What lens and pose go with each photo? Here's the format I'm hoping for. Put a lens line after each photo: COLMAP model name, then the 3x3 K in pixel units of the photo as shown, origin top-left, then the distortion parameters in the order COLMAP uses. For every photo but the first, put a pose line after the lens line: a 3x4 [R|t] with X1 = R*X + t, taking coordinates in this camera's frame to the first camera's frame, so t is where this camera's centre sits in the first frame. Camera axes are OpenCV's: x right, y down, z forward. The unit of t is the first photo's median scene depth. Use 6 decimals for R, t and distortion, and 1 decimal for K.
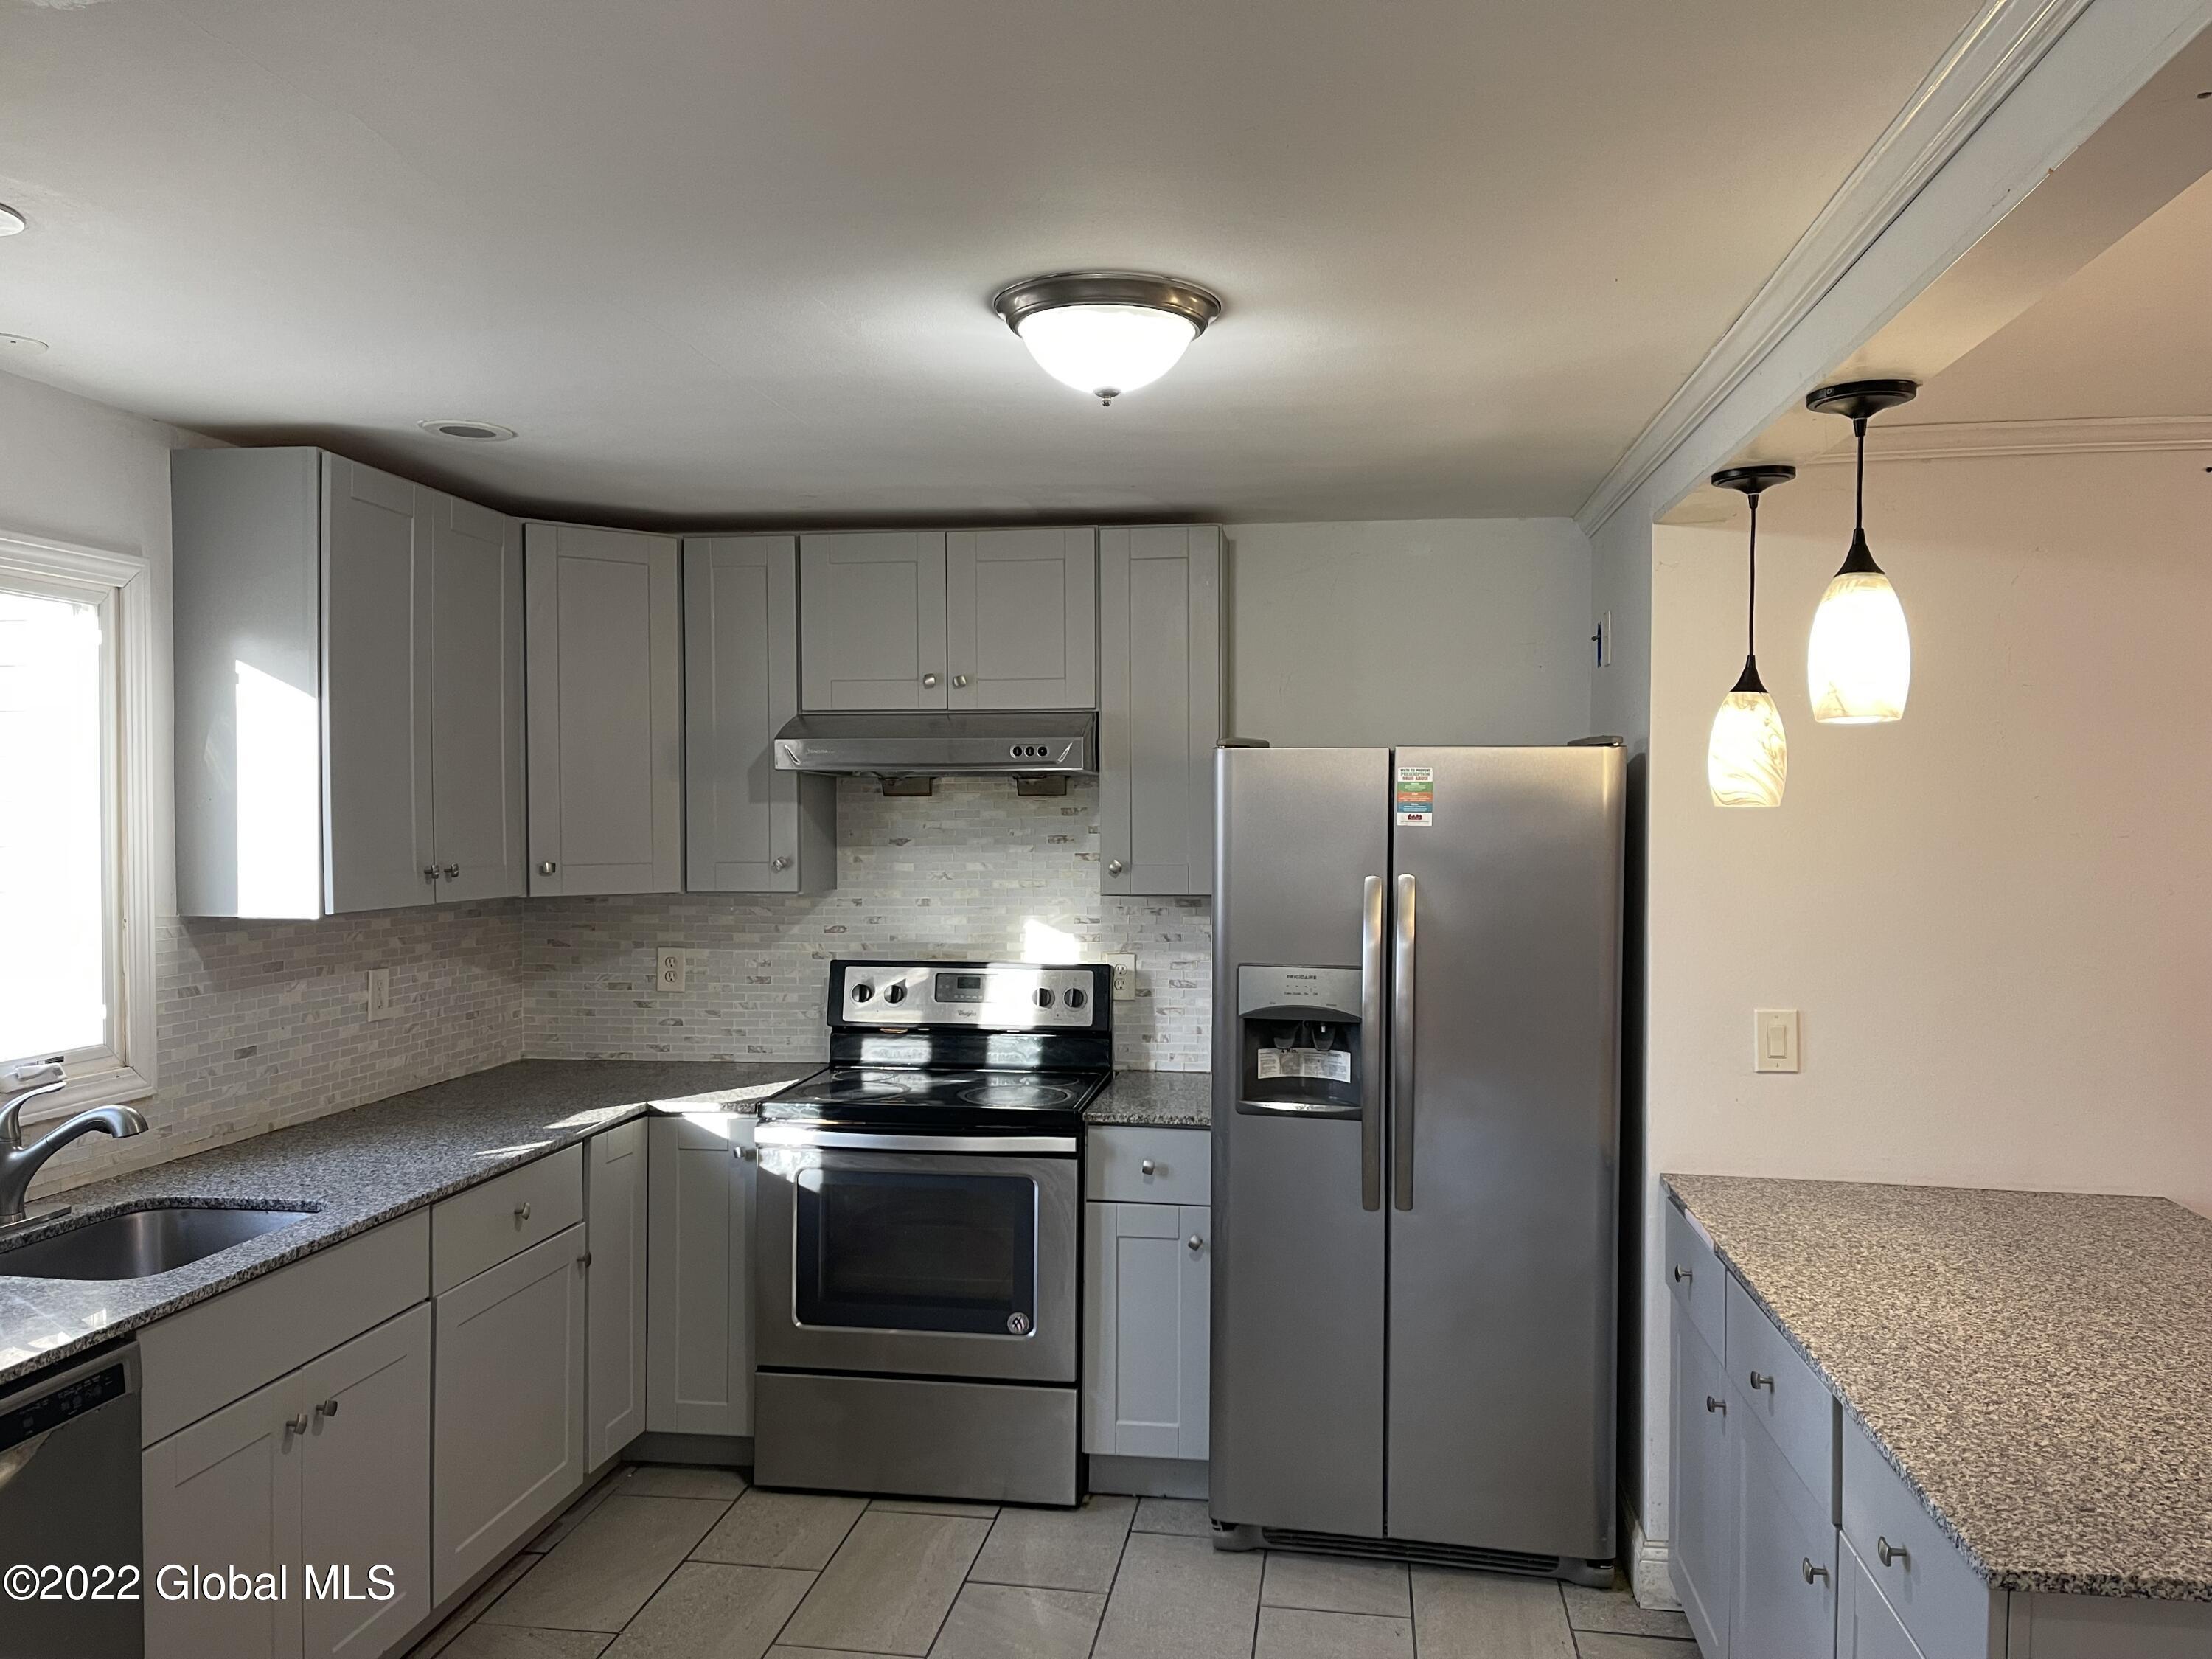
lens RADIAL K [[1668.6, 0, 1102.9], [0, 1668.6, 853.2], [0, 0, 1]] dist [0.077395, -0.108996]
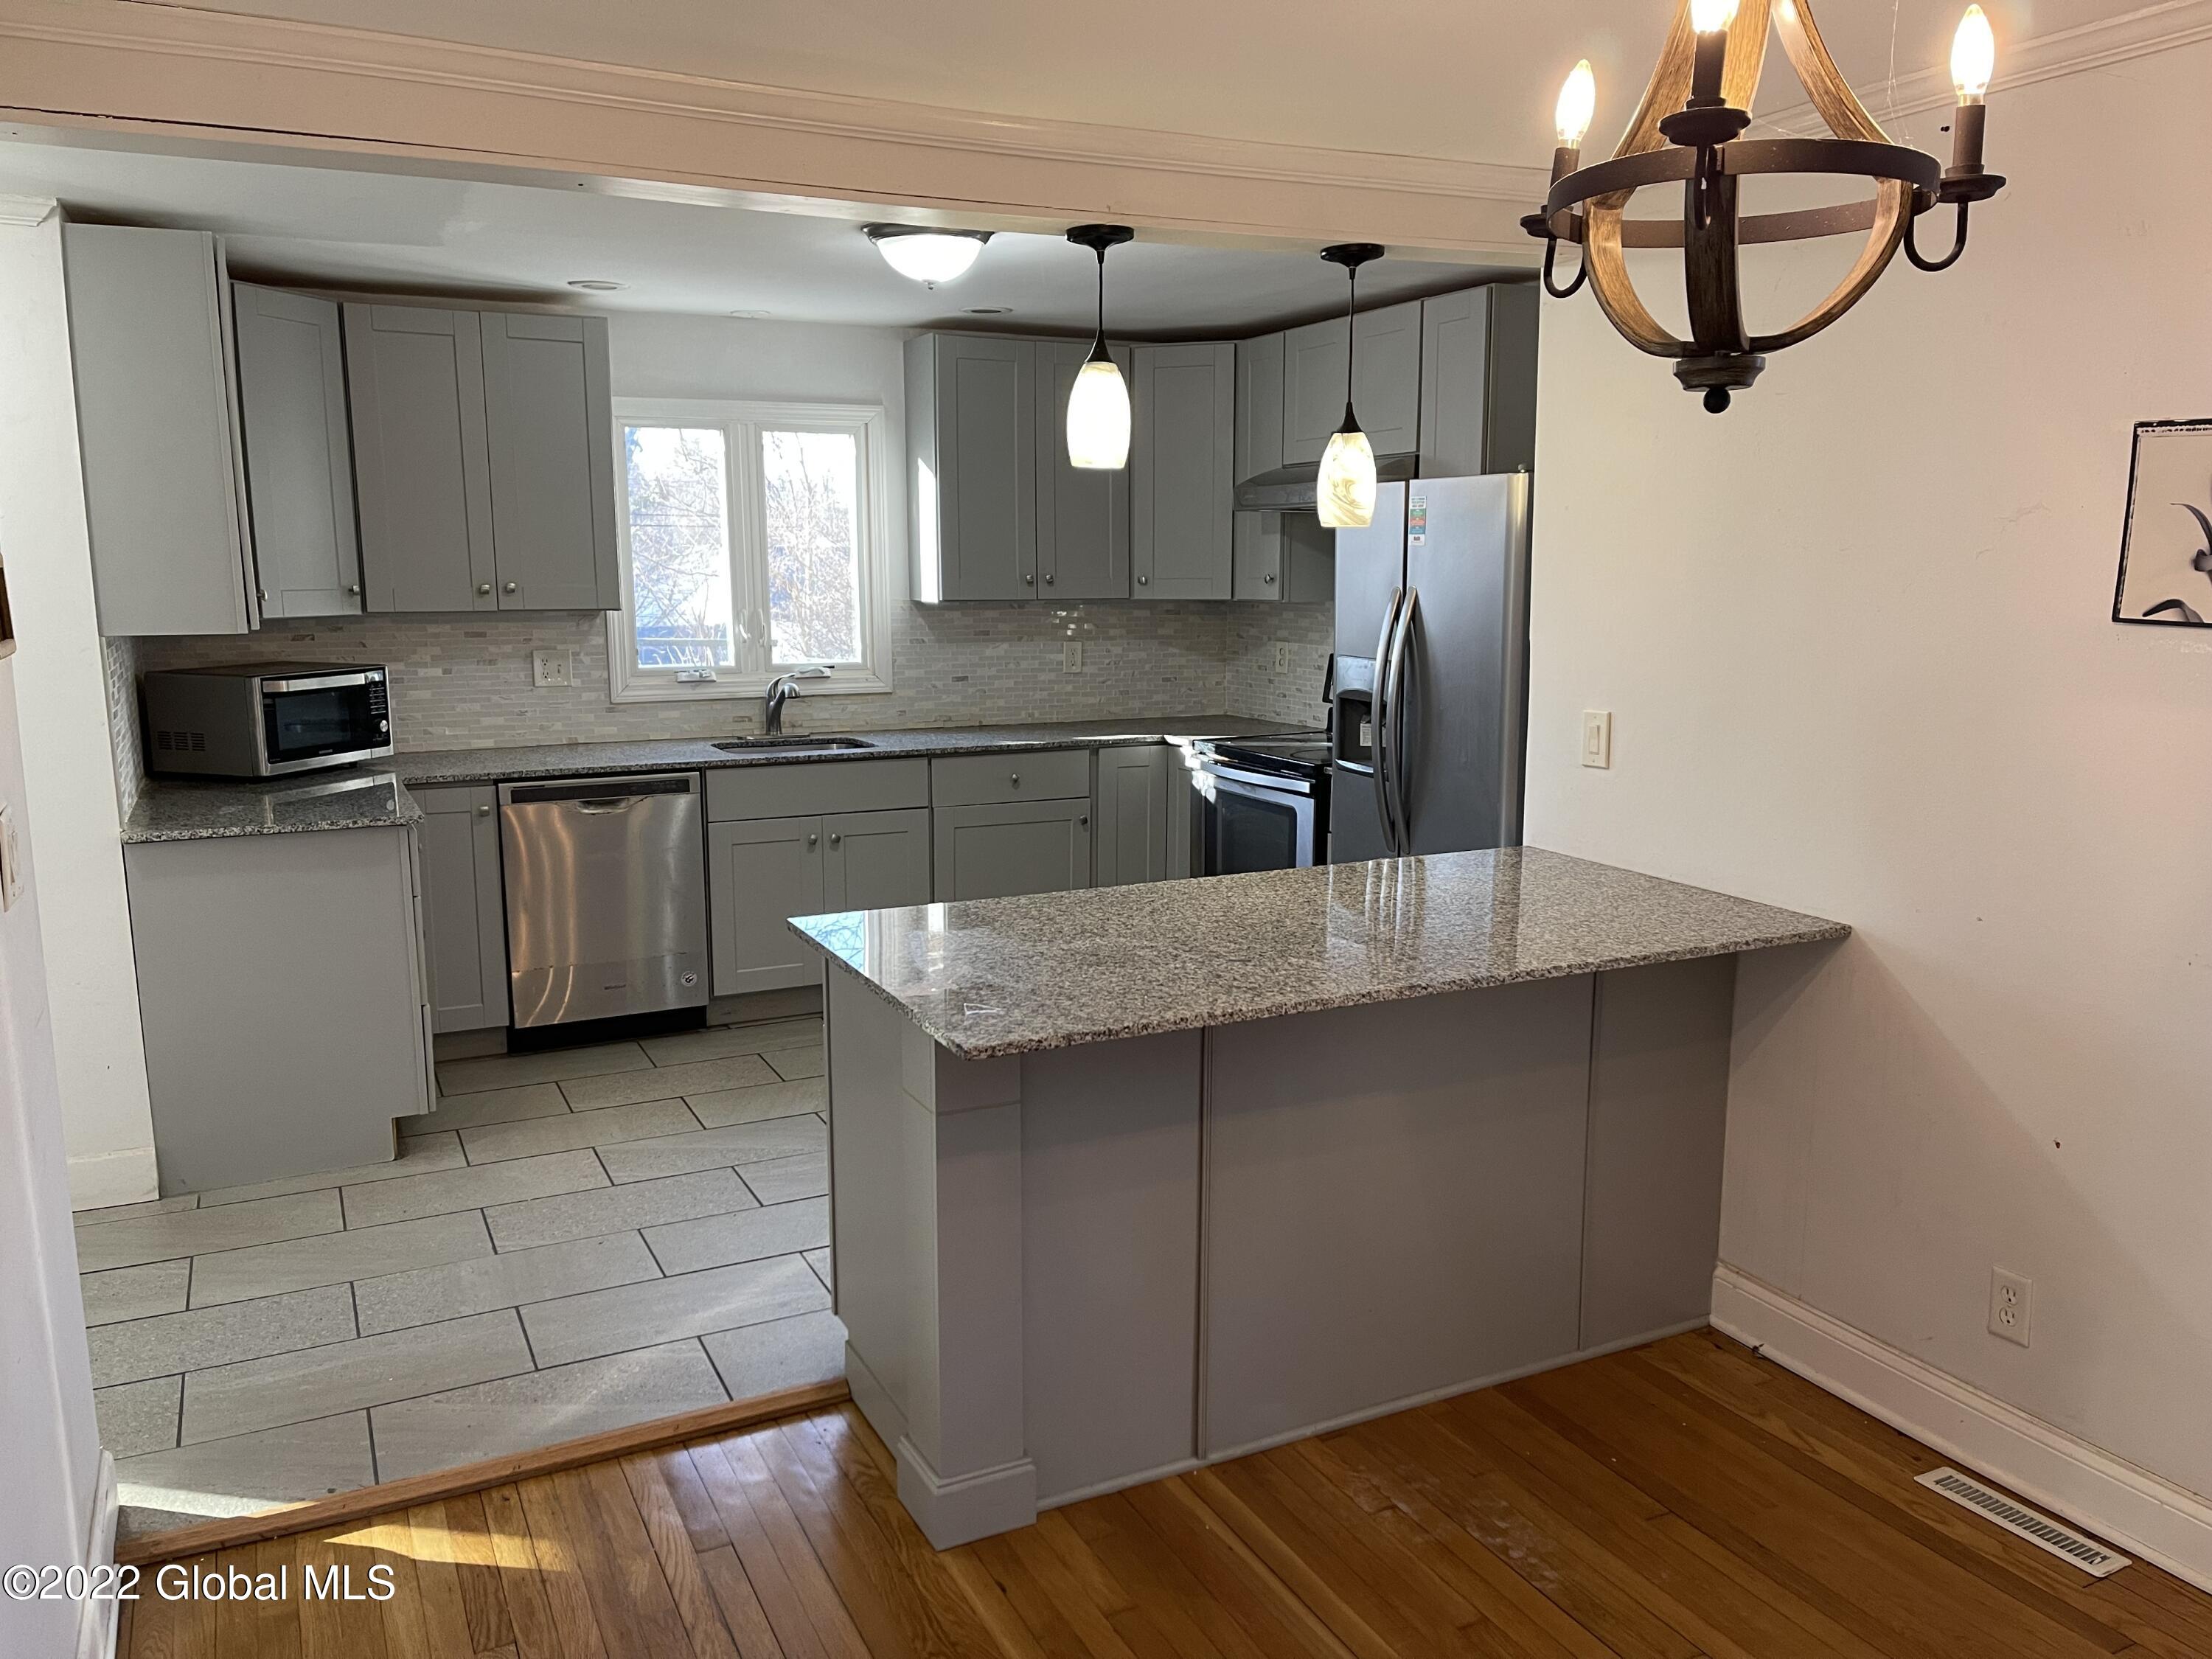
lens RADIAL K [[1668.6, 0, 1102.9], [0, 1668.6, 853.2], [0, 0, 1]] dist [0.077395, -0.108996]
pose [[0.575507, 0.139961, -0.805731, 1.069917], [-0.017907, 0.987166, 0.158687, 0.015375], [0.817601, -0.076898, 0.570628, 0.086766]]
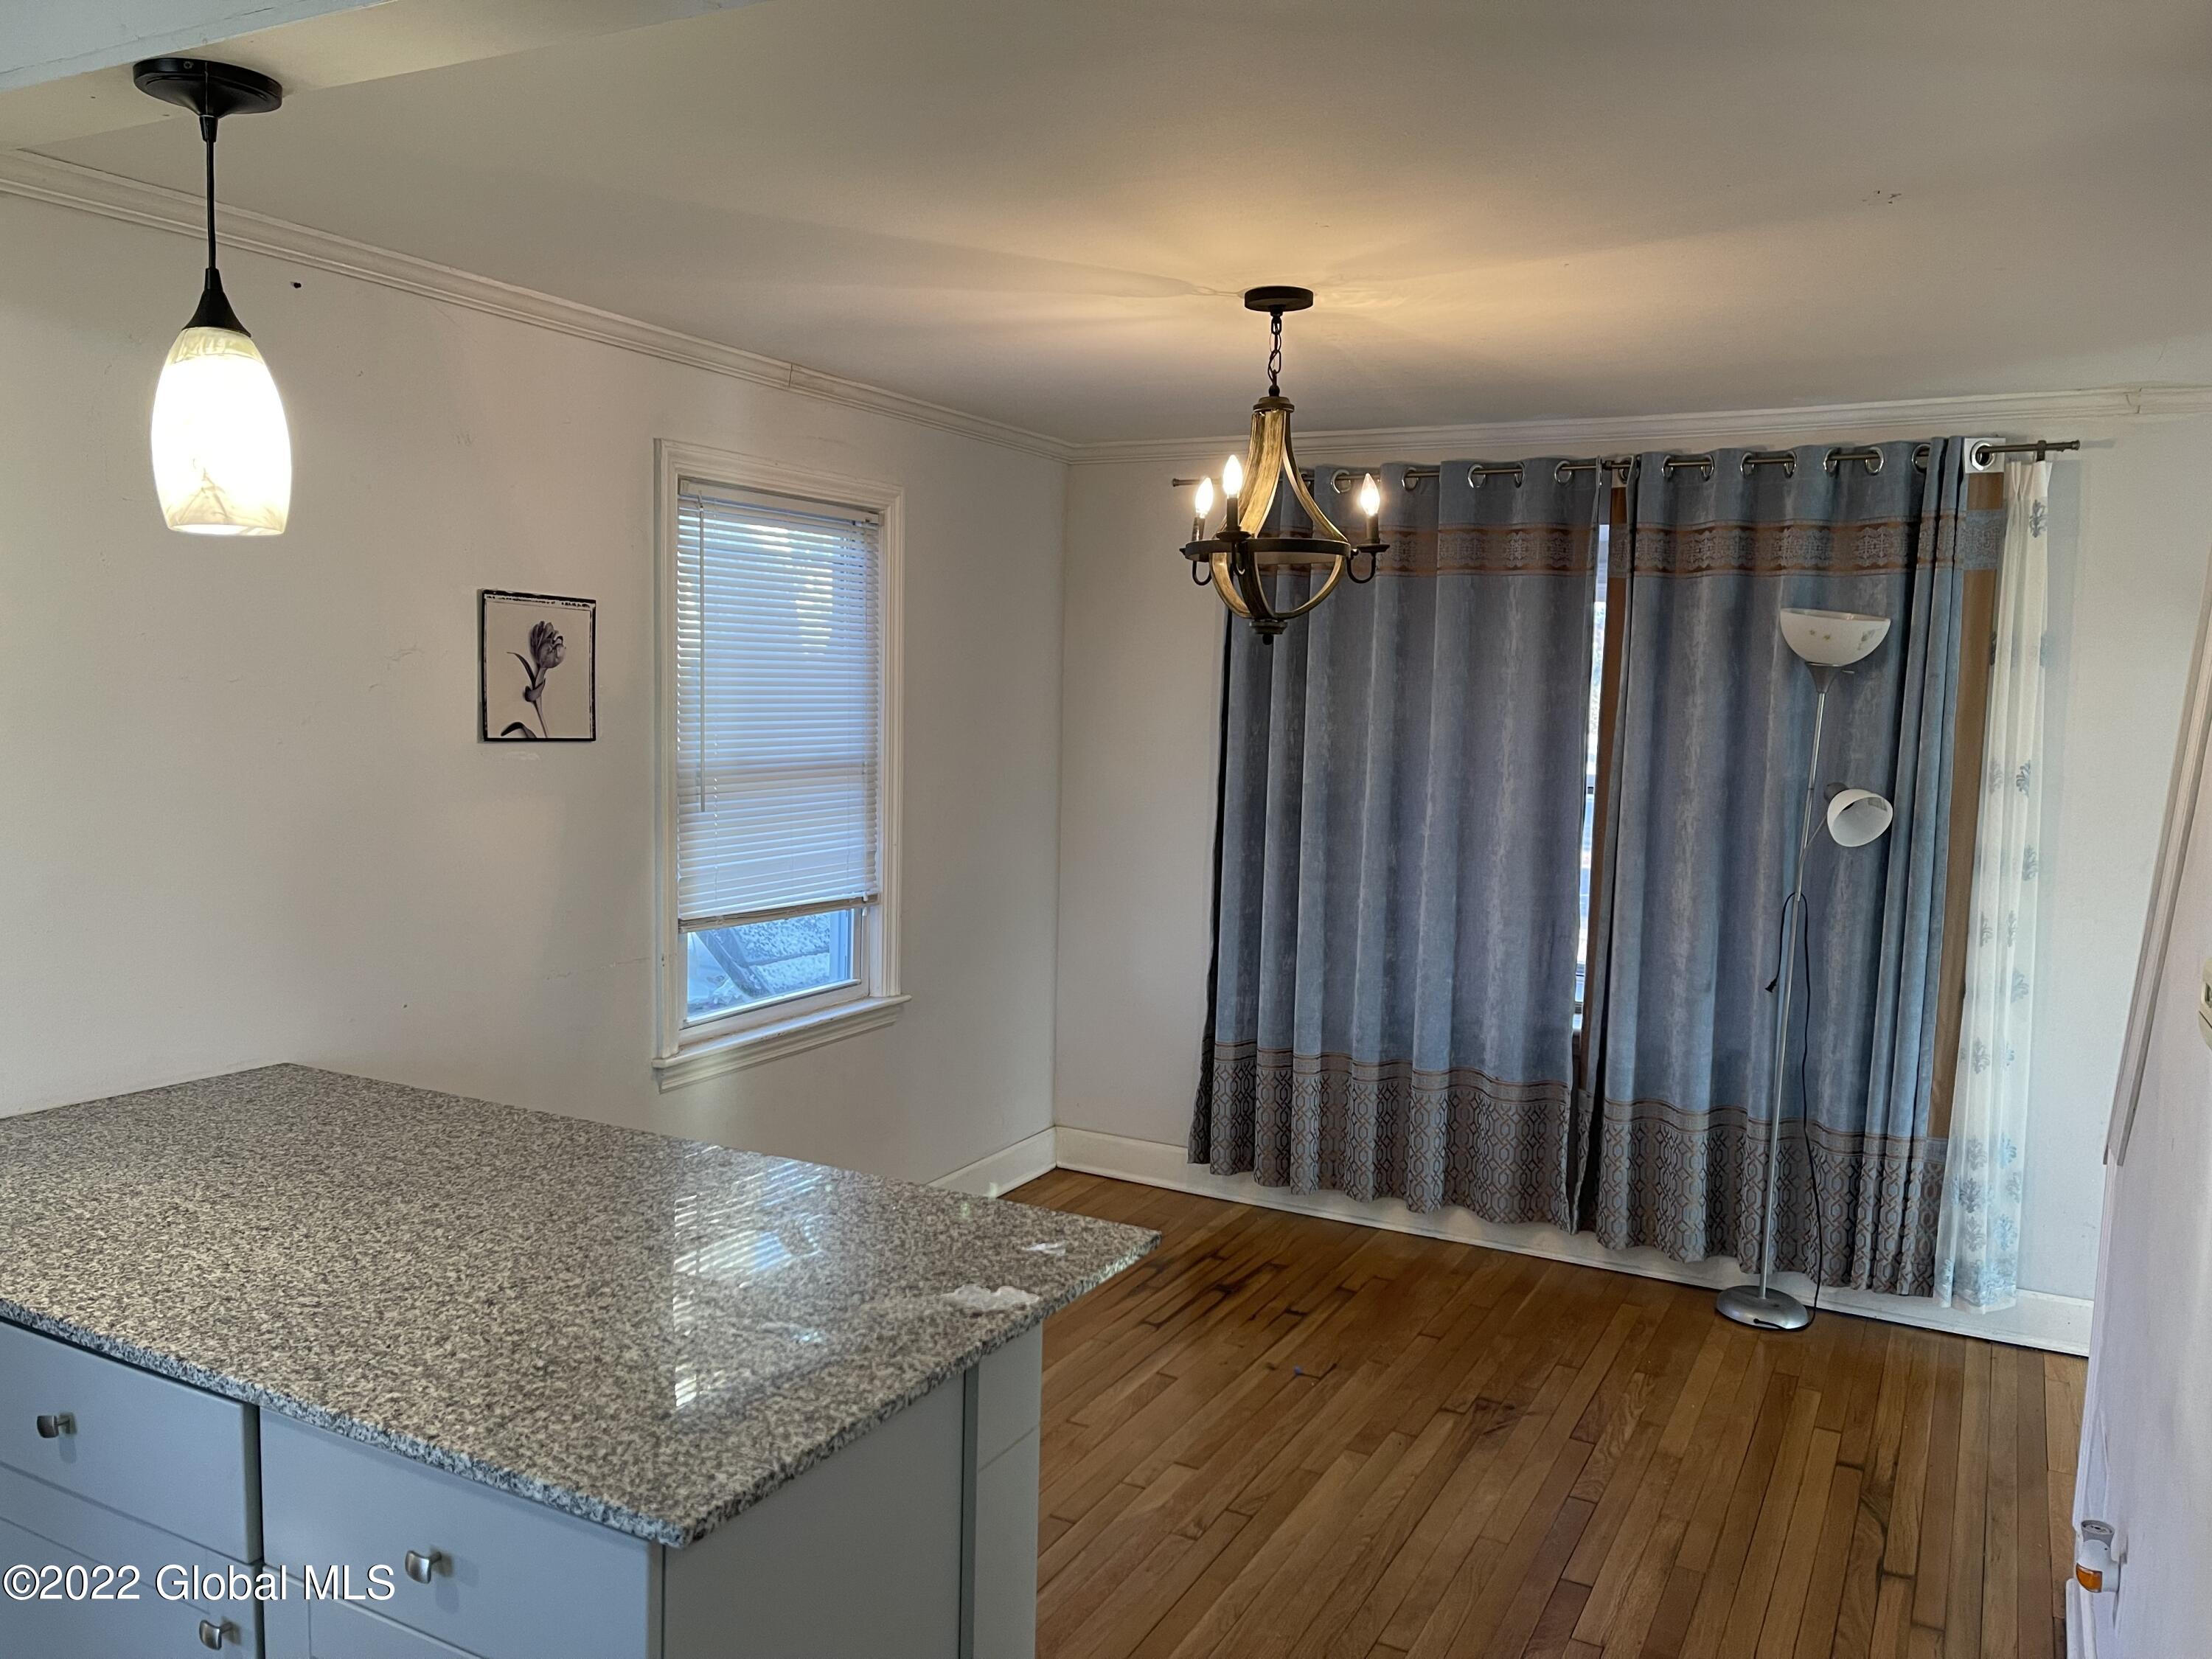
lens RADIAL K [[1668.6, 0, 1102.9], [0, 1668.6, 853.2], [0, 0, 1]] dist [0.077395, -0.108996]
pose [[0.337399, -0.093648, 0.936692, -0.086678], [0.002733, 0.995133, 0.098506, -0.005219], [-0.941358, -0.030676, 0.336012, 0.230915]]
